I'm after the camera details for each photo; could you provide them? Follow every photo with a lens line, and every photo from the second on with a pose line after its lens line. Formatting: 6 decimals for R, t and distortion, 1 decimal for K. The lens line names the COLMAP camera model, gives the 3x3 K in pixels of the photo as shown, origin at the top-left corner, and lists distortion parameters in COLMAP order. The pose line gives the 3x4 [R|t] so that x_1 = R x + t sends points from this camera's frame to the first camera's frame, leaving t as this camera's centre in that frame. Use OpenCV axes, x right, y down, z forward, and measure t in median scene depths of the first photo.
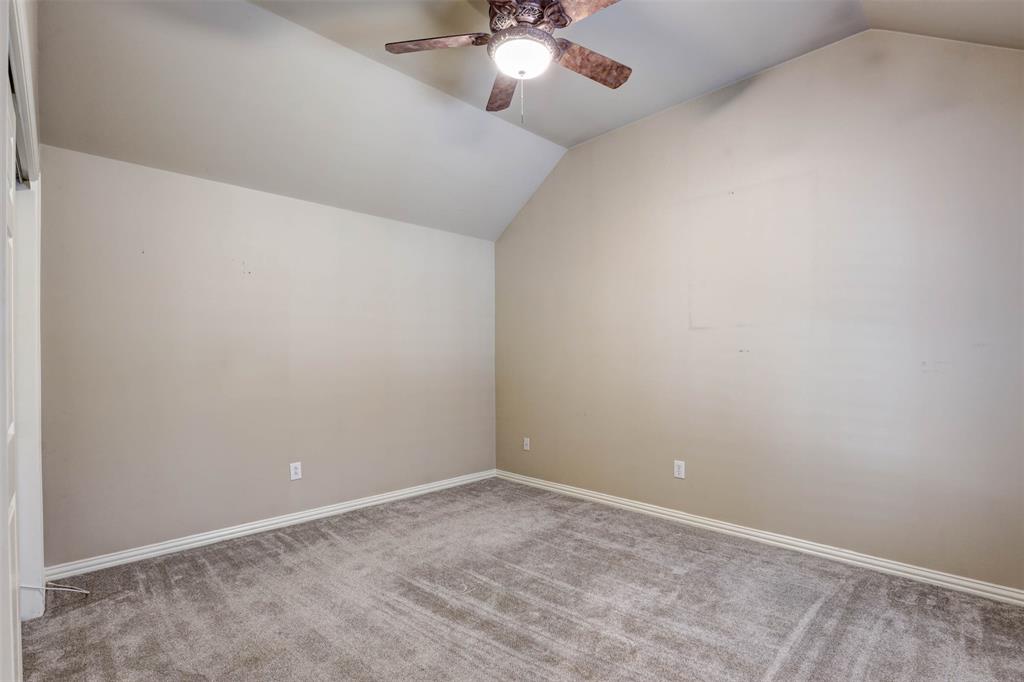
lens RADIAL K [[477.8, 0, 511.2], [0, 477.8, 357.2], [0, 0, 1]] dist [-0.028506, 0.001867]
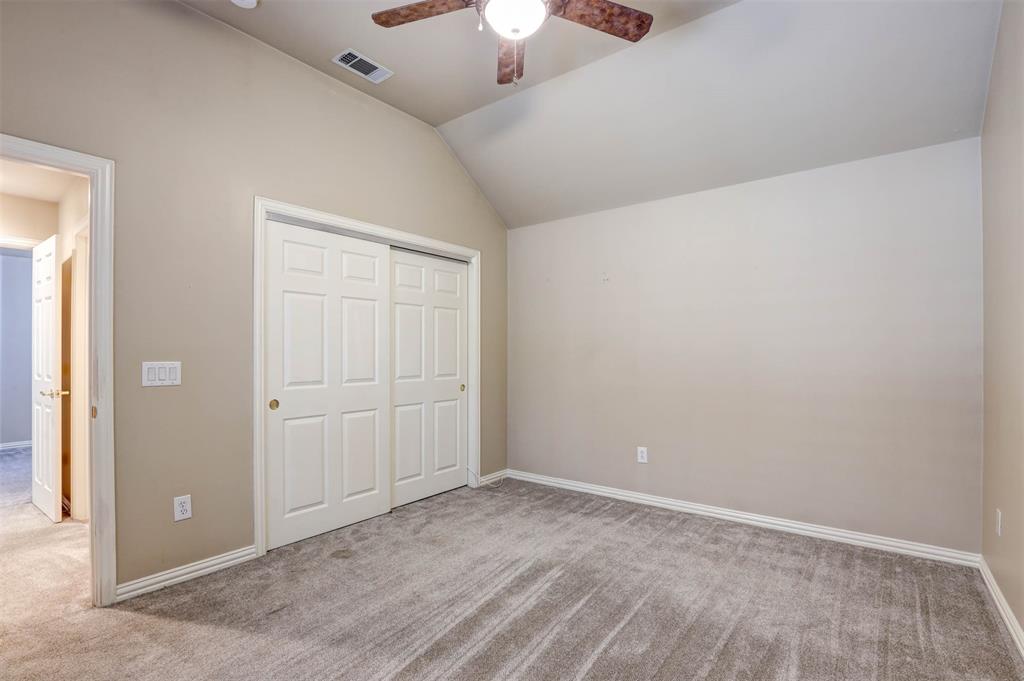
lens RADIAL K [[477.8, 0, 511.2], [0, 477.8, 356.7], [0, 0, 1]] dist [-0.028506, 0.001867]
pose [[0.131819, 0.013968, -0.991175, 0.644838], [0.007001, 0.999863, 0.015022, -0.003749], [0.991249, -0.008919, 0.131703, 0.623137]]
